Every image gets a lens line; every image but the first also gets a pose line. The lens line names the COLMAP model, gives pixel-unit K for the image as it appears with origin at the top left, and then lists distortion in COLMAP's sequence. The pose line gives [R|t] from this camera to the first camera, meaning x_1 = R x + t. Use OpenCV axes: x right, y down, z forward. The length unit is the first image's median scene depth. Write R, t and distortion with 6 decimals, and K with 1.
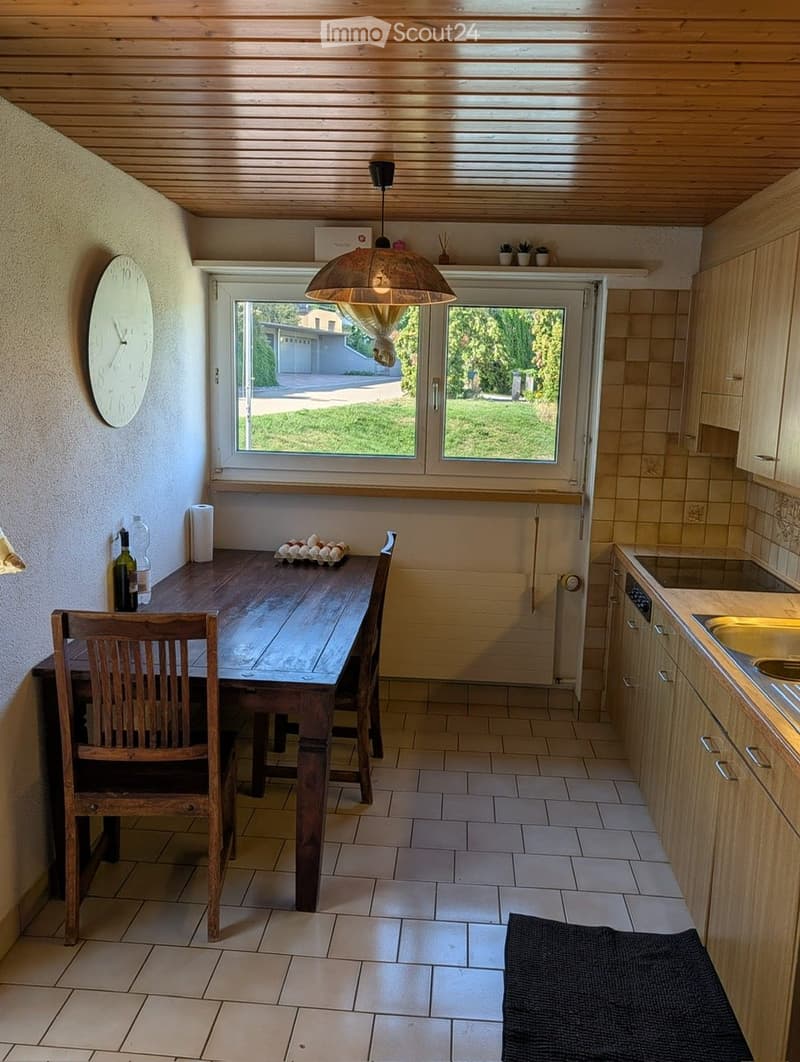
lens RADIAL K [[804.0, 0, 400.0], [0, 804.0, 531.0], [0, 0, 1]] dist [0.002202, 0.000661]
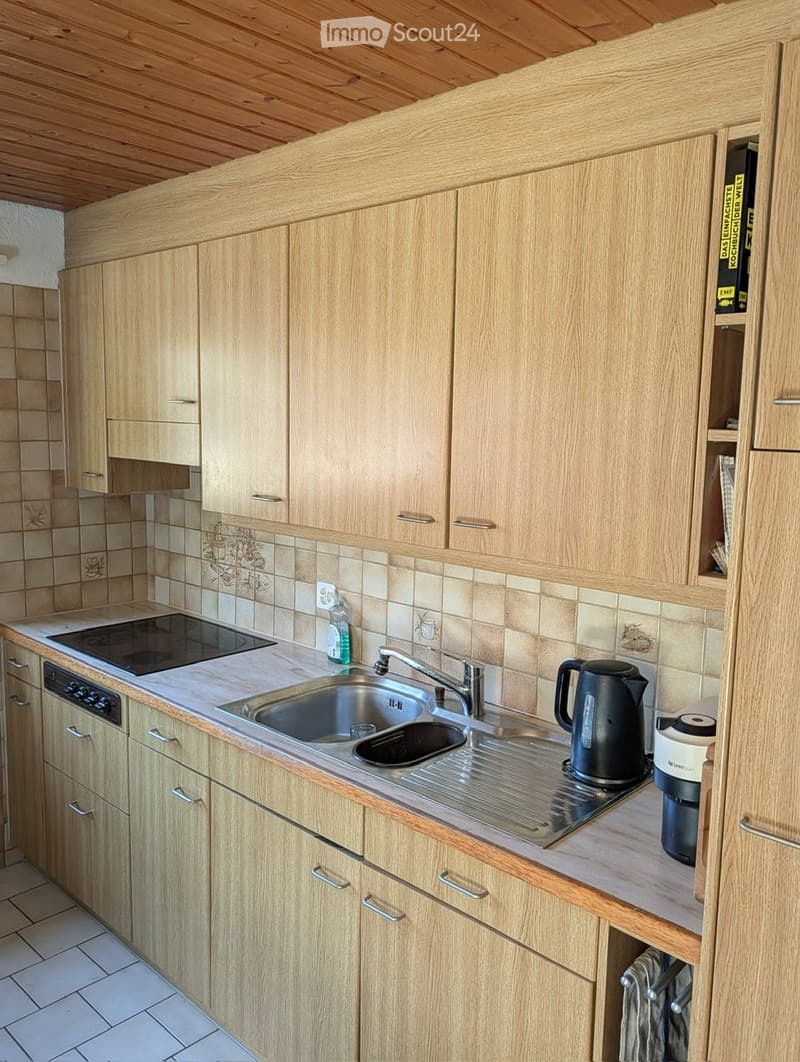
lens RADIAL K [[851.6, 0, 400.0], [0, 851.6, 531.0], [0, 0, 1]] dist [0.005086, 0.004529]
pose [[0.637791, -0.120574, 0.760713, -0.090943], [0.142654, 0.989074, 0.037167, -0.049380], [-0.756883, 0.084815, 0.648024, 0.227475]]
